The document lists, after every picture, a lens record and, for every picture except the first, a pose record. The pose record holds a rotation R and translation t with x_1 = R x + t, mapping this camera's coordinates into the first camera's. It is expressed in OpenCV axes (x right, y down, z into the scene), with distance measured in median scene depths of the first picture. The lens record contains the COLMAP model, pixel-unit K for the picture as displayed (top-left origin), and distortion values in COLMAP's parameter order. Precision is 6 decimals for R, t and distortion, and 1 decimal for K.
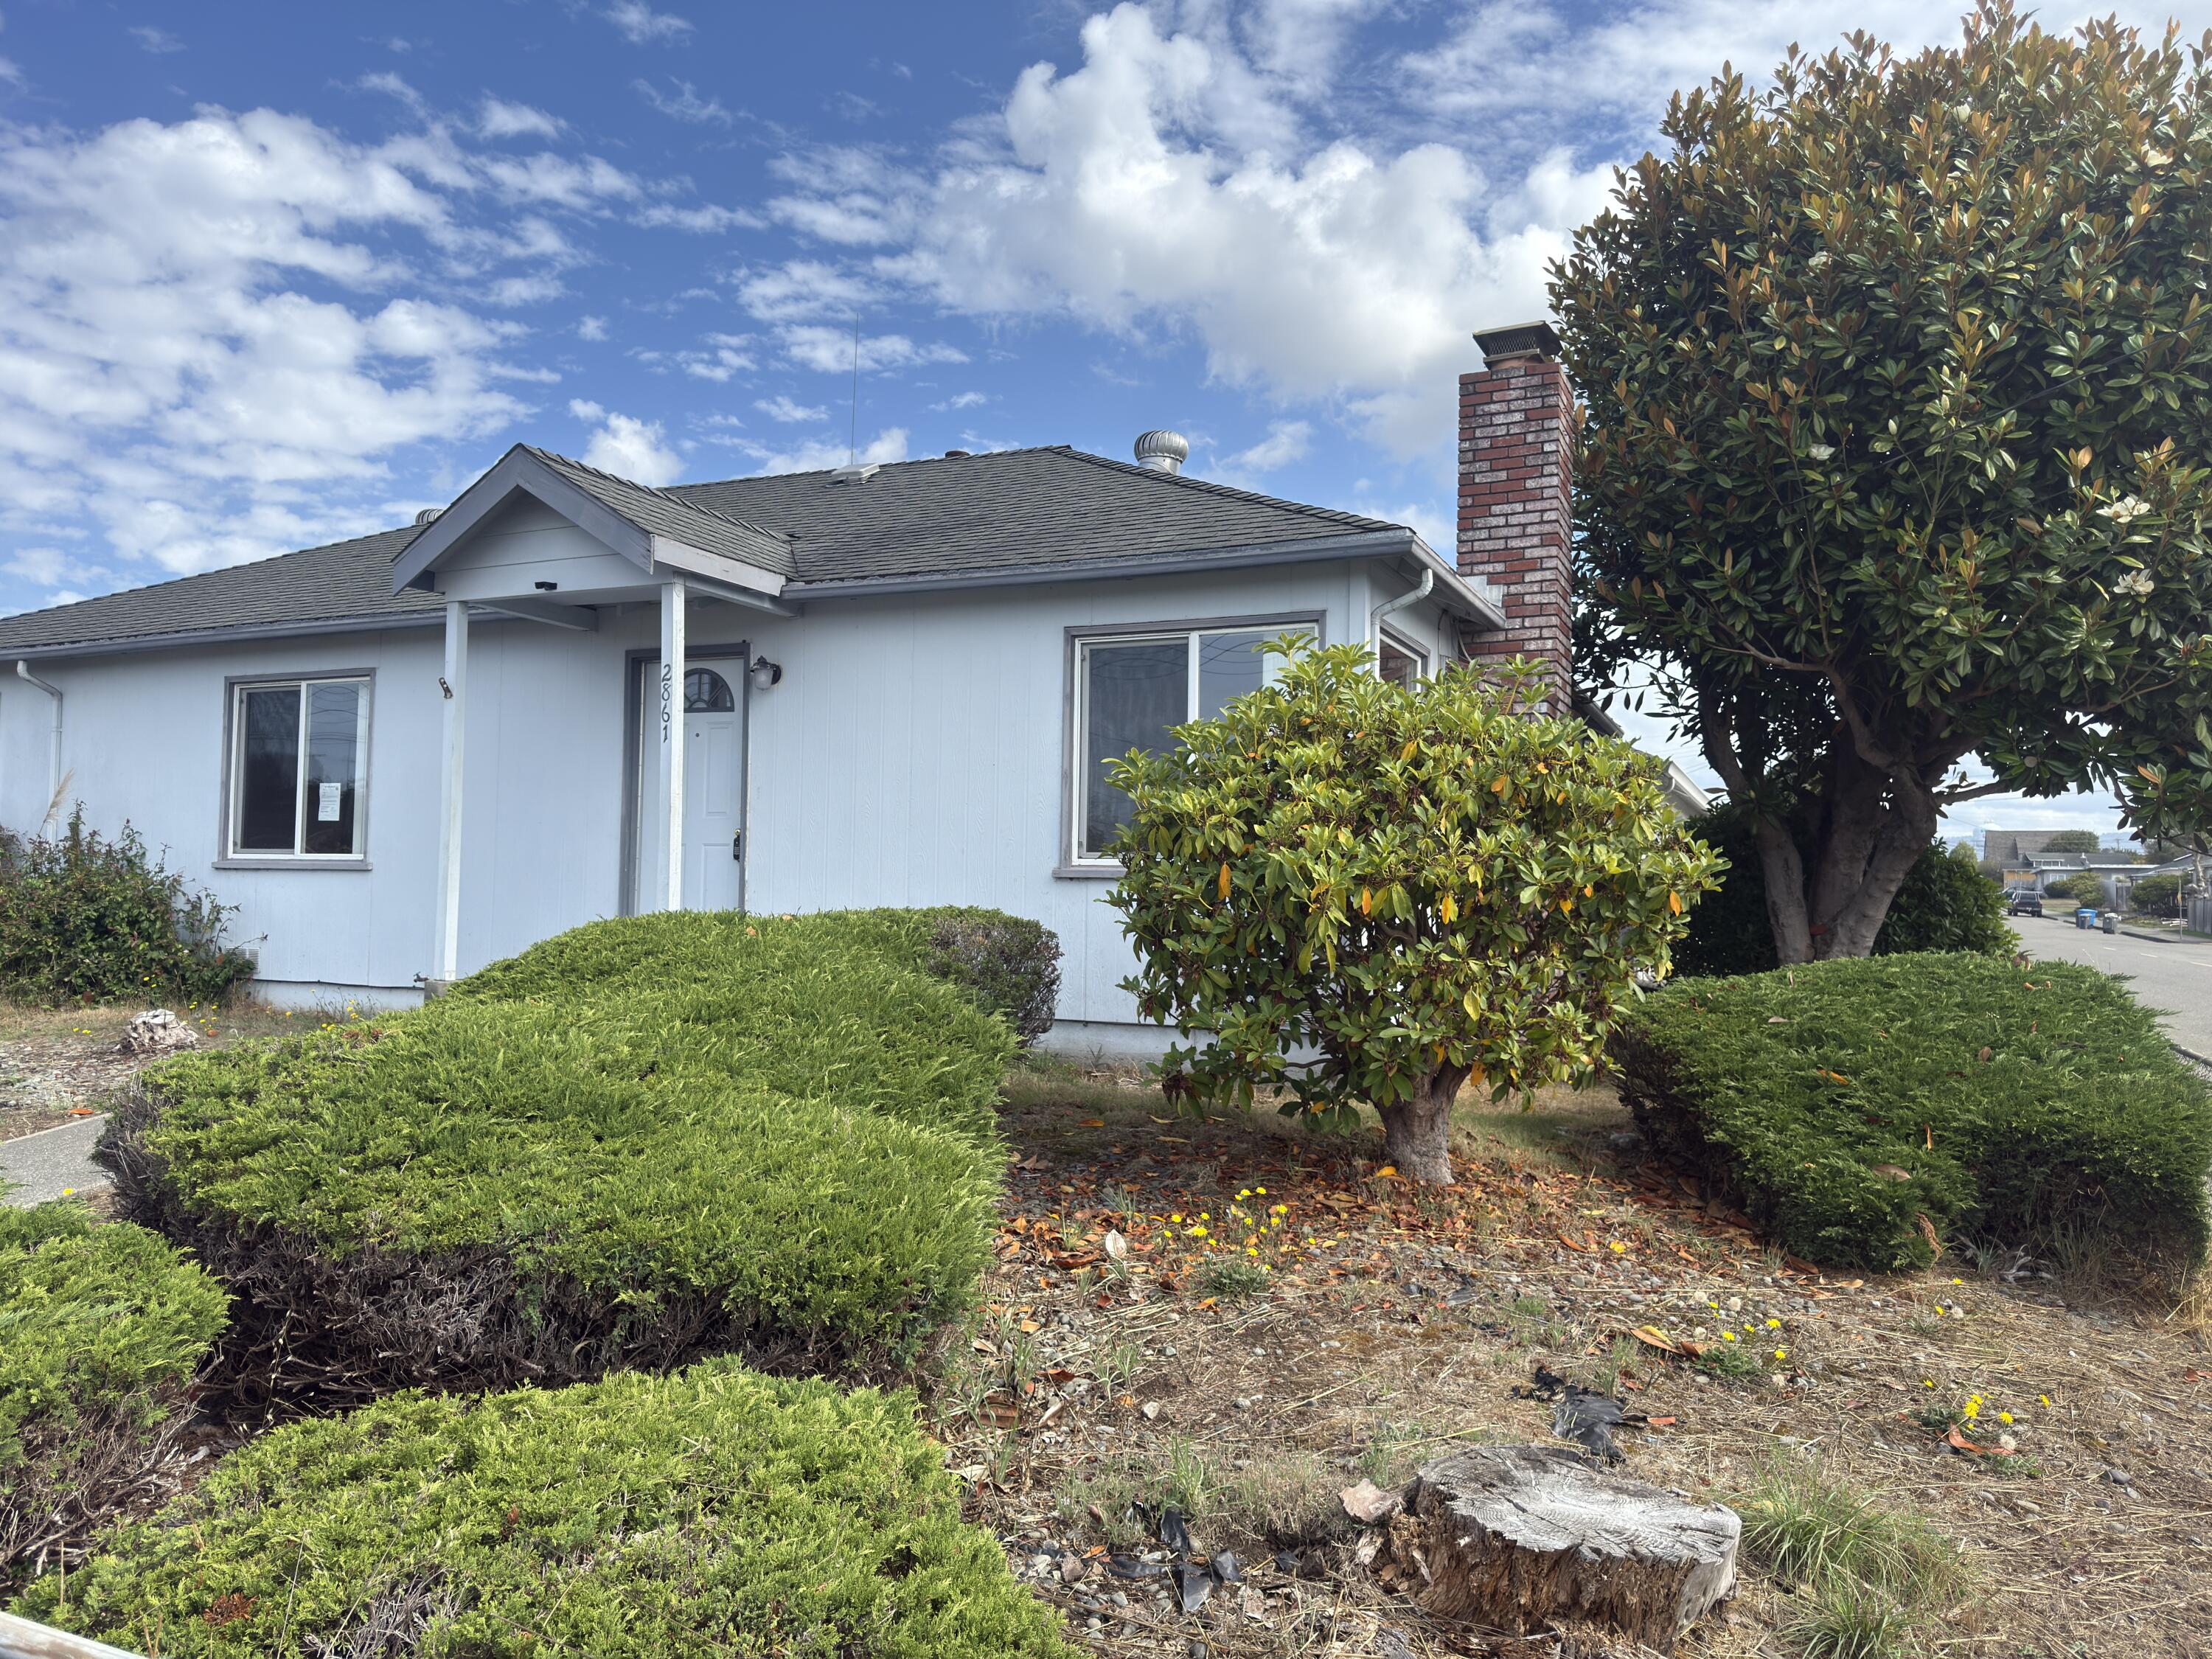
lens RADIAL K [[1519.0, 0, 1103.9], [0, 1519.0, 819.3], [0, 0, 1]] dist [0.033119, -0.009612]
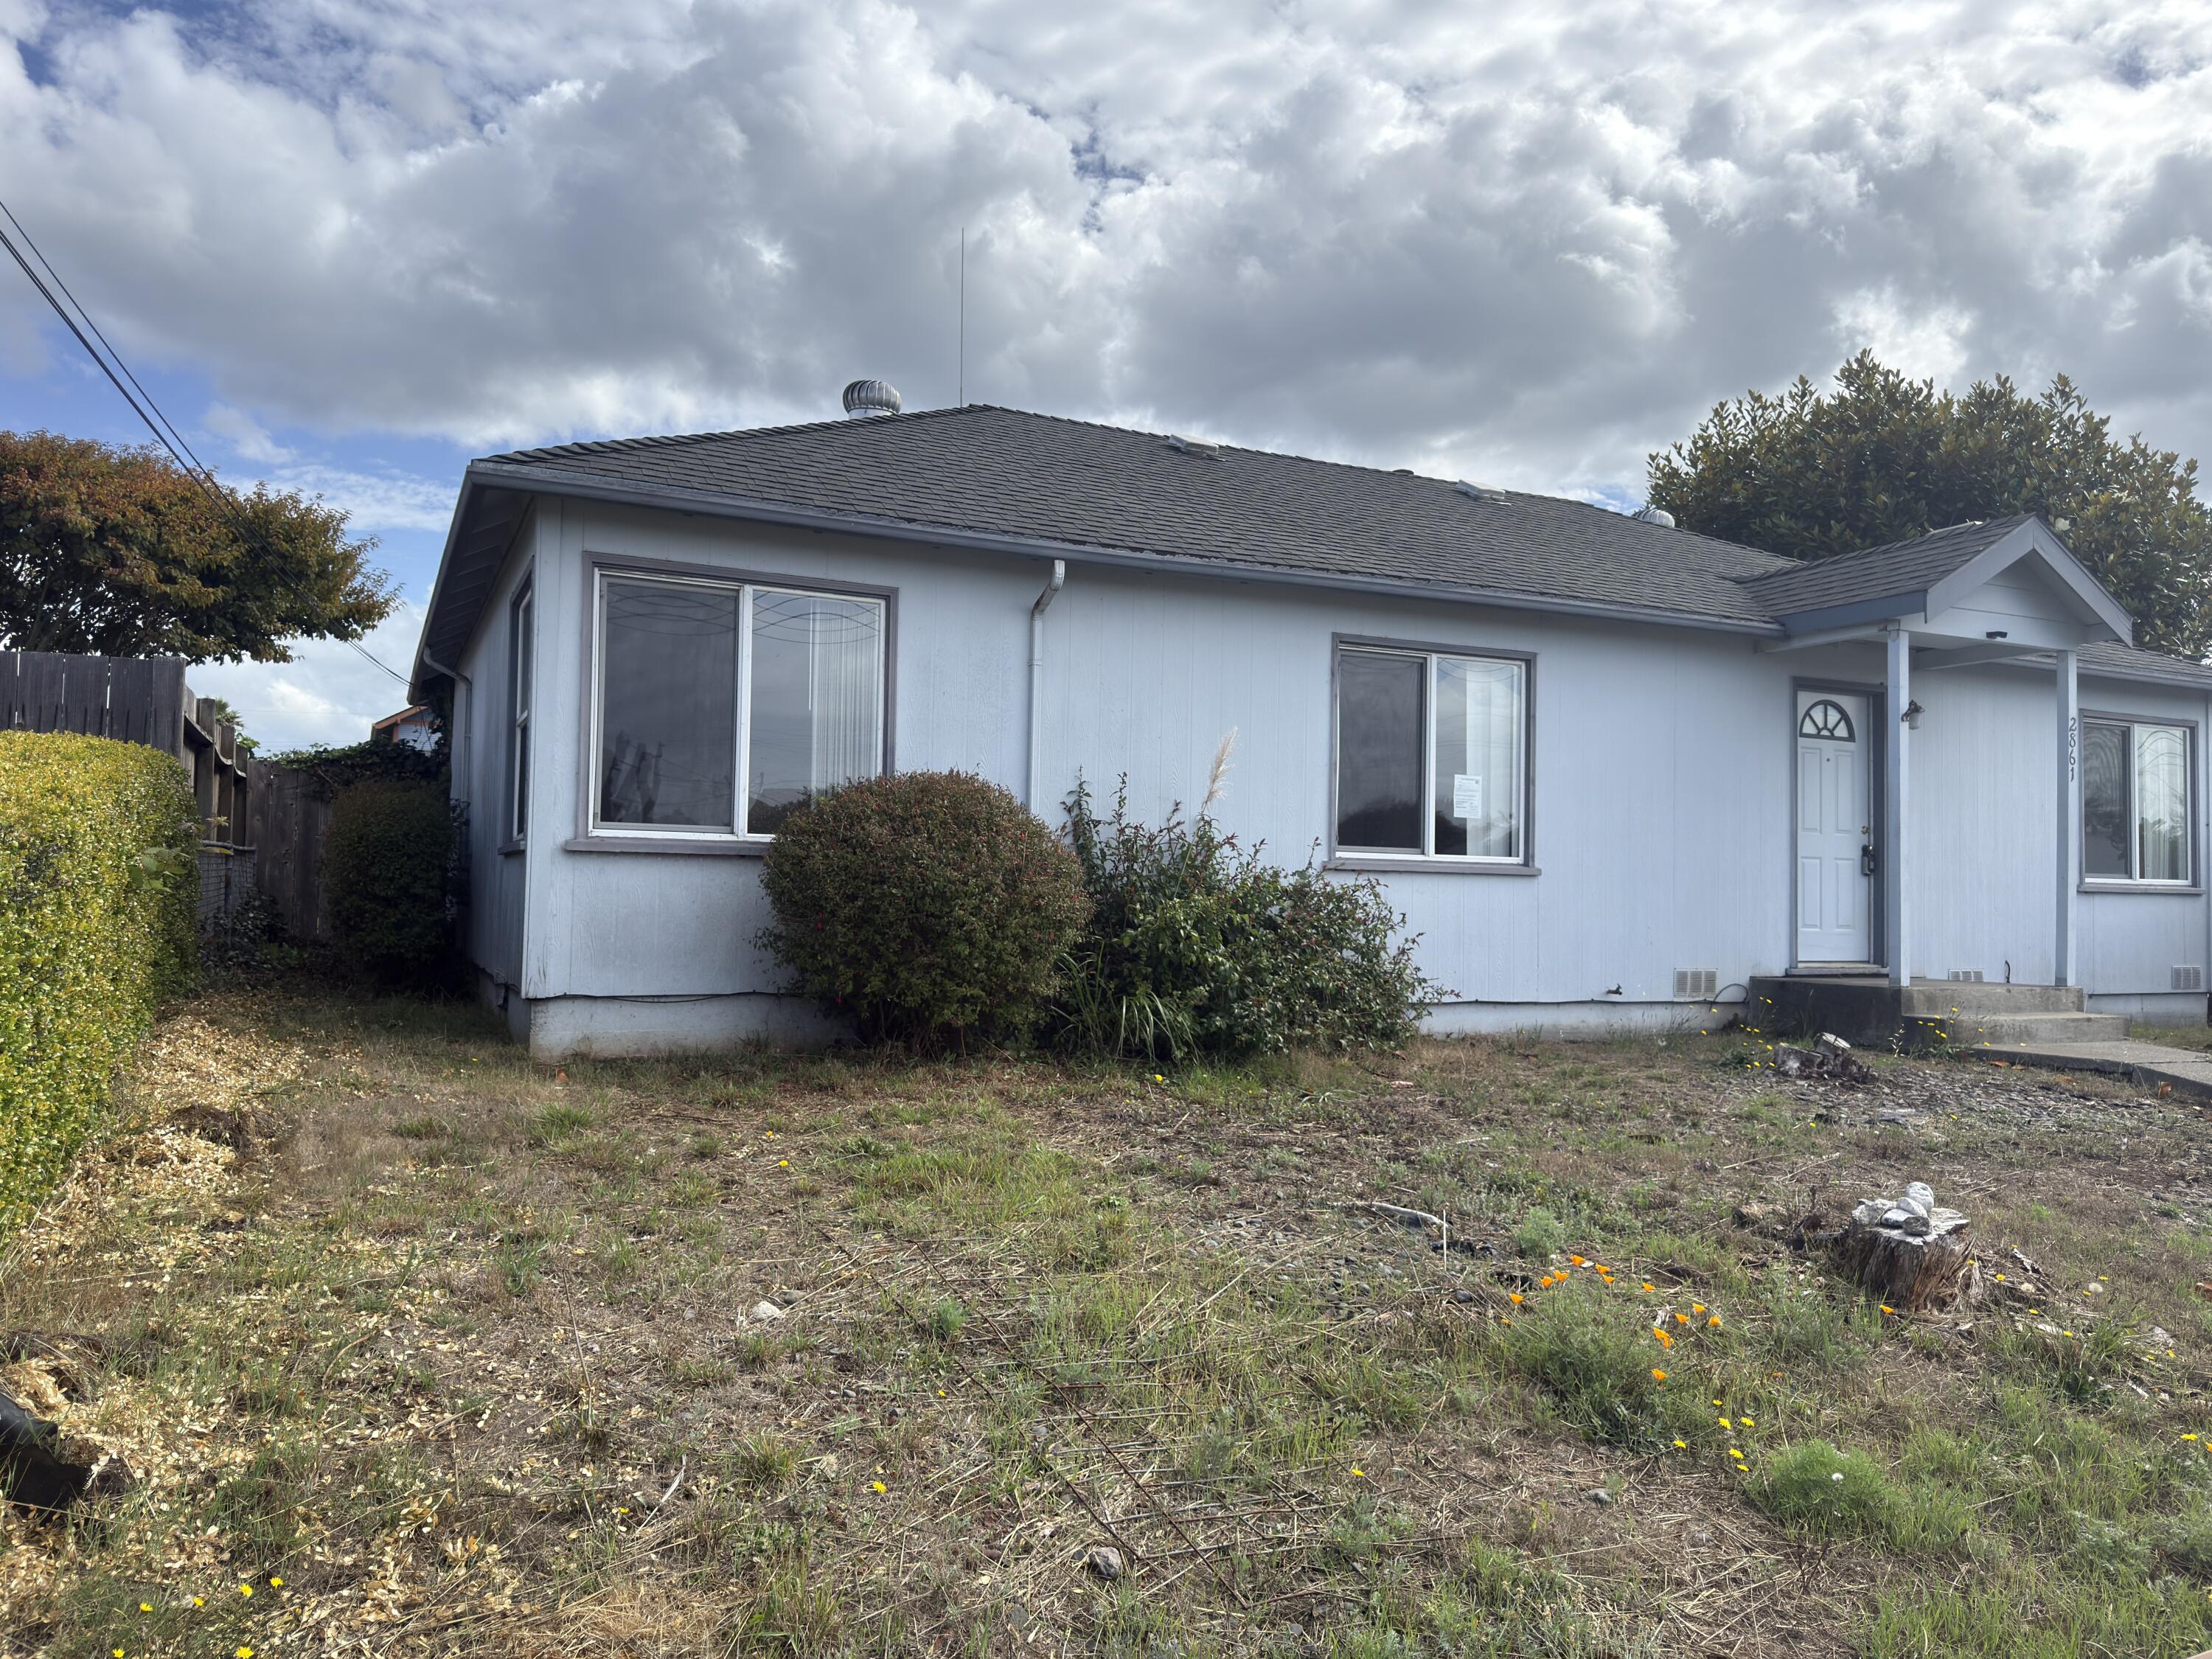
lens RADIAL K [[1519.0, 0, 1153.0], [0, 1519.0, 847.4], [0, 0, 1]] dist [0.033119, -0.009612]
pose [[0.654522, 0.014177, 0.755910, -1.252653], [-0.046822, 0.998665, 0.021812, 0.006743], [-0.754591, -0.049670, 0.654313, 0.560021]]
